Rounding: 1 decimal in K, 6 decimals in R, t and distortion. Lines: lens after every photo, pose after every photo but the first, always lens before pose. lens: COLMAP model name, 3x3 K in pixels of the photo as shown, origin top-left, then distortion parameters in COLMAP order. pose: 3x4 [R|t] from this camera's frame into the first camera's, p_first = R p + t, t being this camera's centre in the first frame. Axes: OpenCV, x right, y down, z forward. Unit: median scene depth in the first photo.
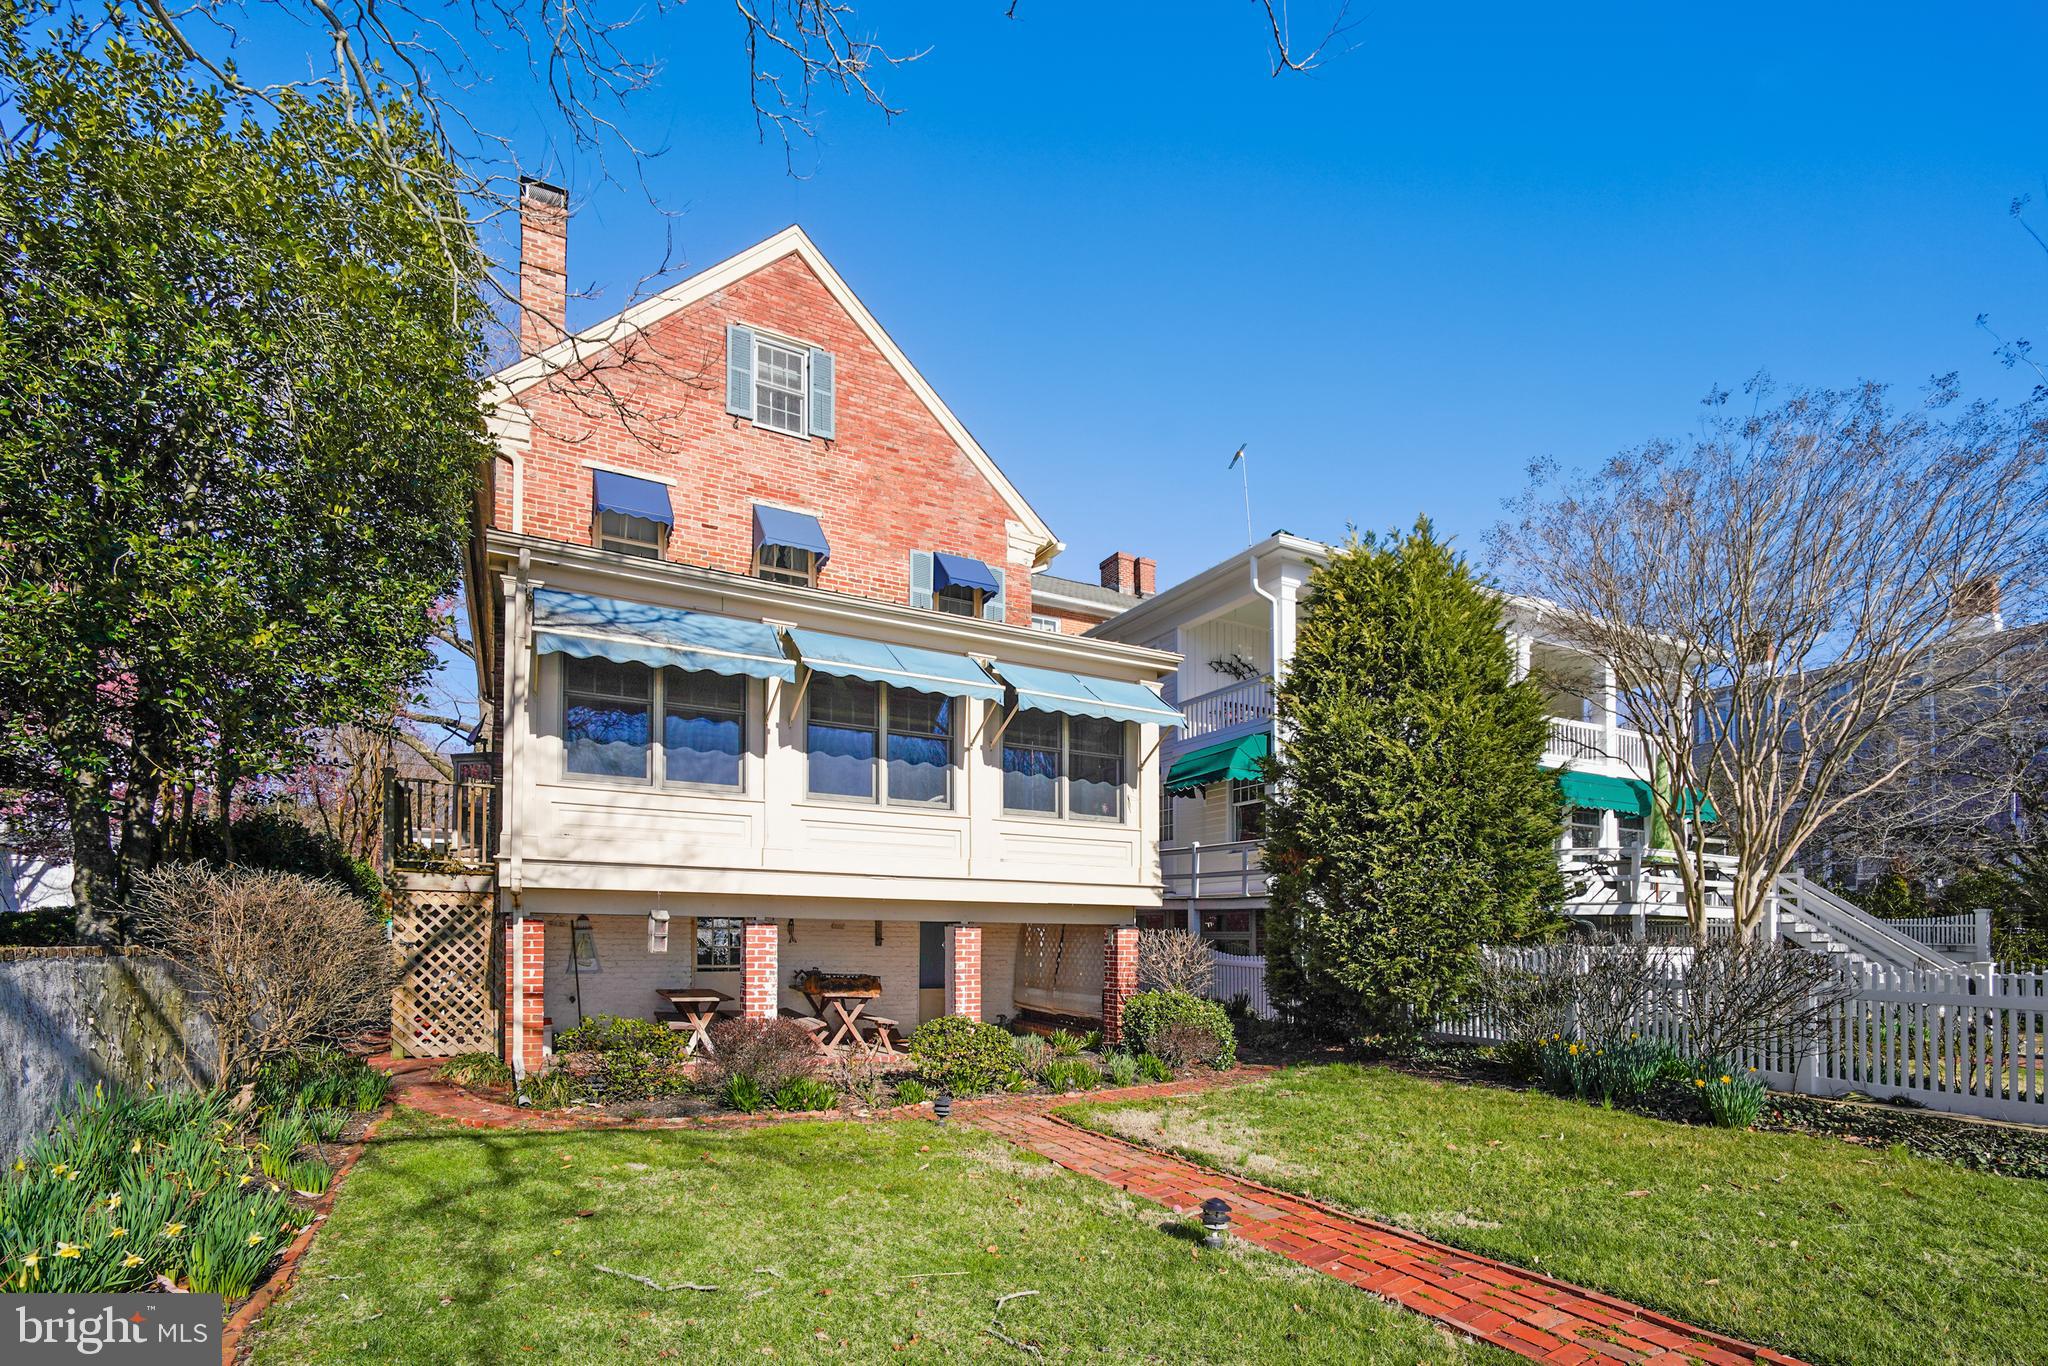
lens RADIAL K [[886.4, 0, 1022.3], [0, 886.4, 678.9], [0, 0, 1]] dist [-0.002342, -0.000464]
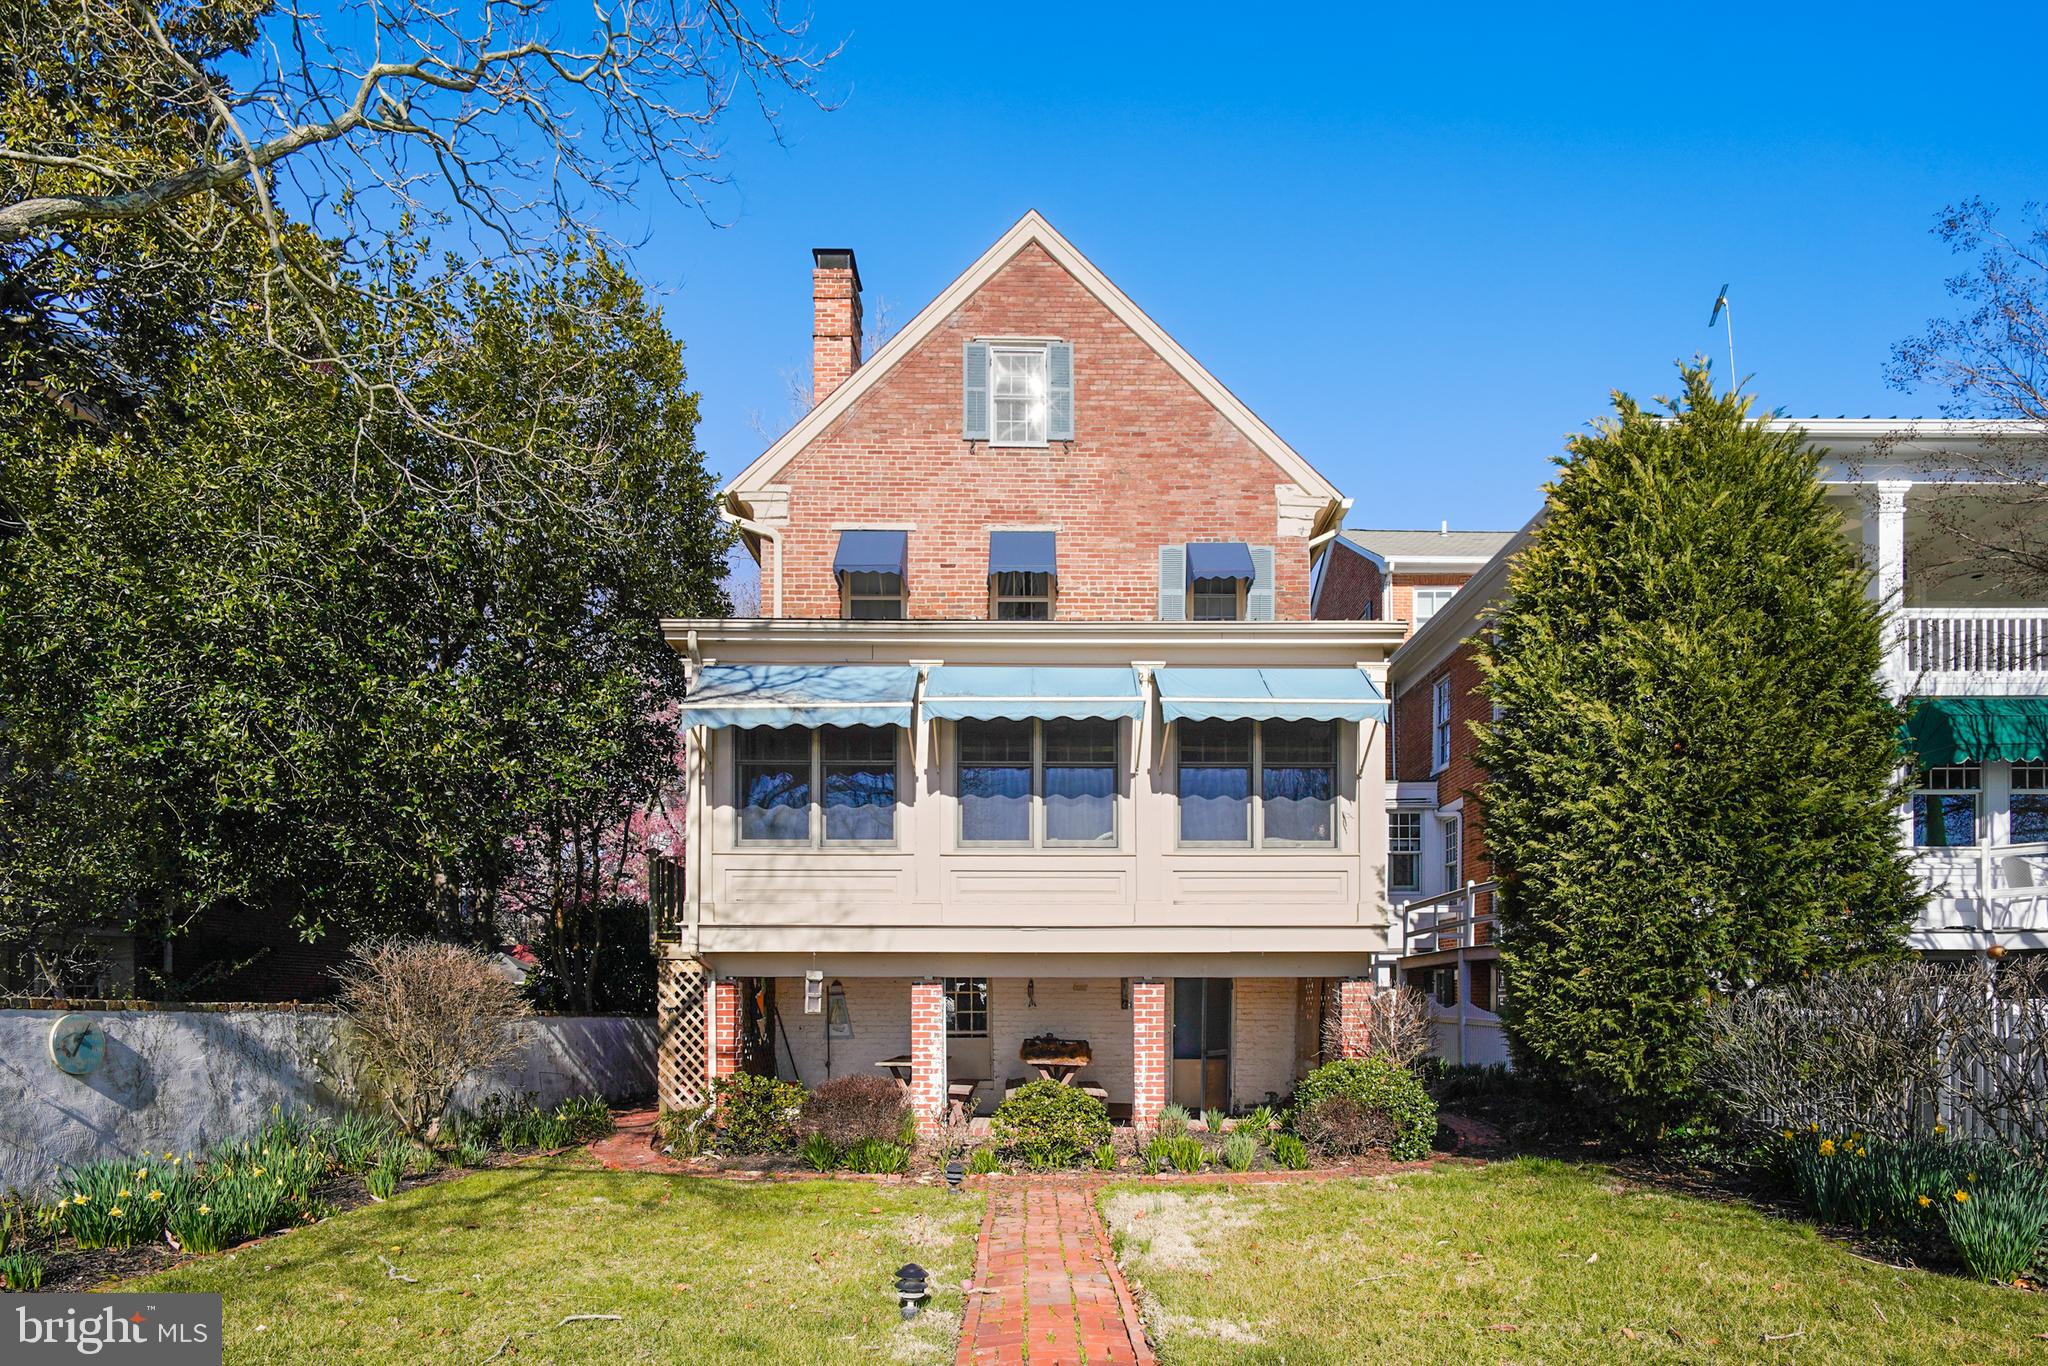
lens RADIAL K [[1060.0, 0, 1023.8], [0, 1060.0, 708.4], [0, 0, 1]] dist [-0.001198, 0.000412]
pose [[0.886794, -0.133601, -0.442433, 0.309218], [0.135549, 0.990392, -0.027378, 0.029736], [0.441840, -0.035693, 0.896383, 0.043591]]
